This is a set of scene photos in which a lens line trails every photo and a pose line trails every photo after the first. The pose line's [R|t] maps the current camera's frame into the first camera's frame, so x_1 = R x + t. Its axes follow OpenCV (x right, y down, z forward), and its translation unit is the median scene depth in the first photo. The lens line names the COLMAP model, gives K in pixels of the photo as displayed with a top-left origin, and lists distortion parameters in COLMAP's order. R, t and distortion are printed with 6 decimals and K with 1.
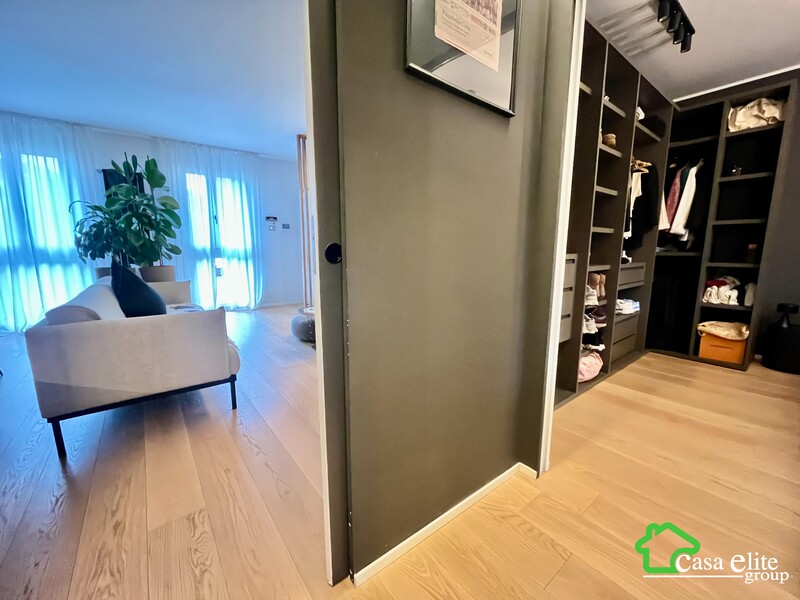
lens RADIAL K [[325.3, 0, 398.8], [0, 325.3, 300.3], [0, 0, 1]] dist [-0.003298, -0.000790]
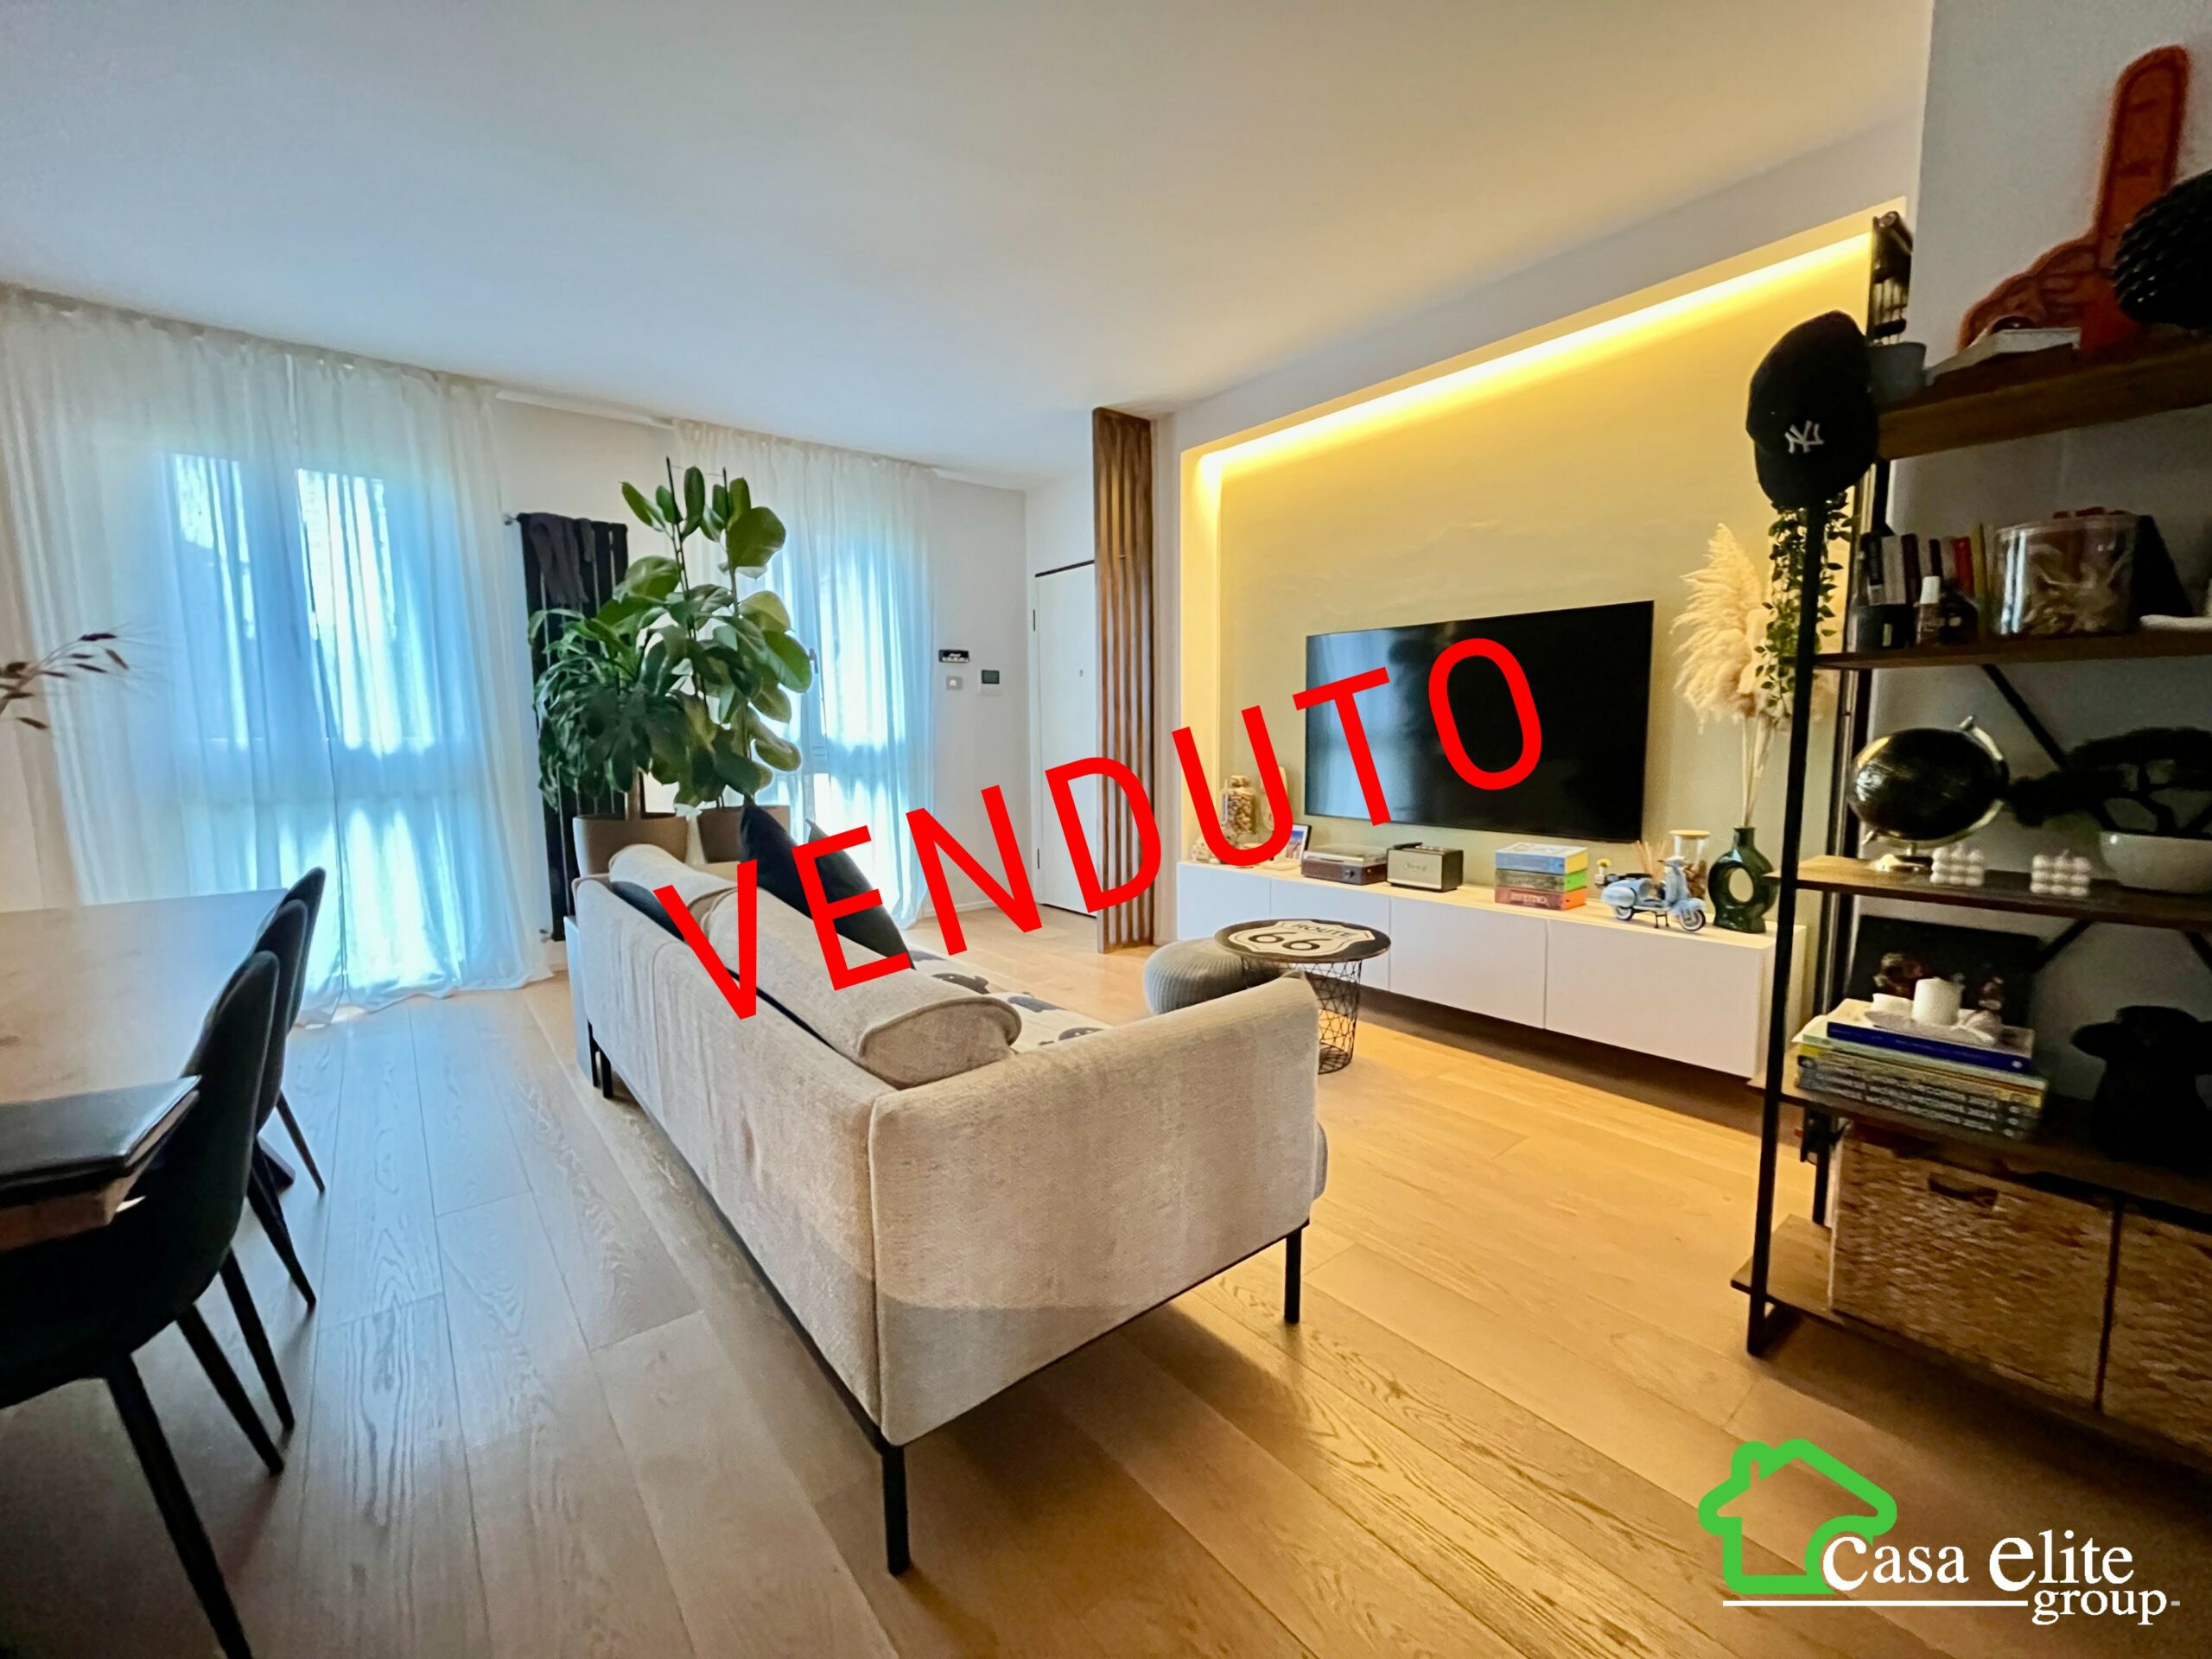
lens RADIAL K [[899.4, 0, 1102.6], [0, 899.4, 830.4], [0, 0, 1]] dist [-0.003298, -0.000790]
pose [[0.999846, -0.012411, 0.012389, -0.404366], [0.012953, 0.998918, -0.044659, -0.039395], [-0.011821, 0.044812, 0.998925, 0.110142]]
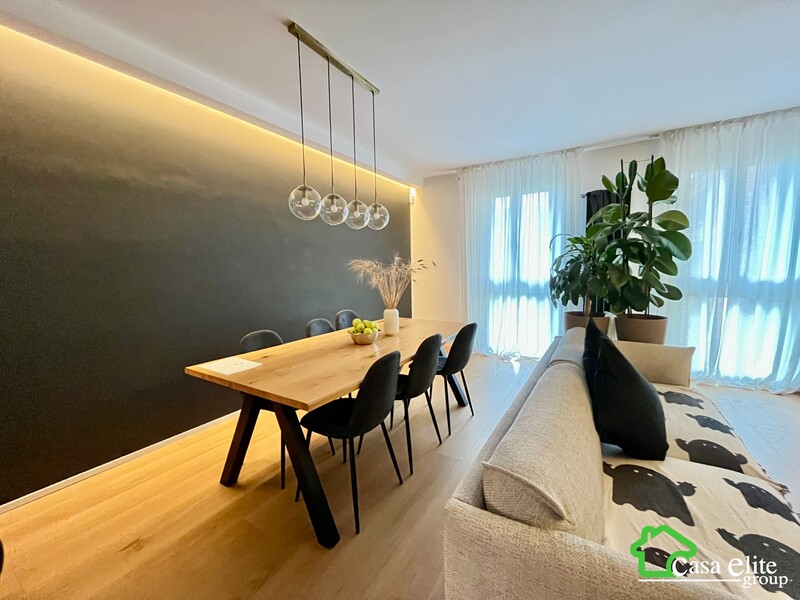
lens RADIAL K [[325.3, 0, 398.8], [0, 325.3, 300.3], [0, 0, 1]] dist [-0.003298, -0.000790]
pose [[0.349229, 0.085657, -0.933114, -0.293948], [-0.128656, 0.990765, 0.042798, -0.104481], [0.928163, 0.105104, 0.357025, 0.288930]]
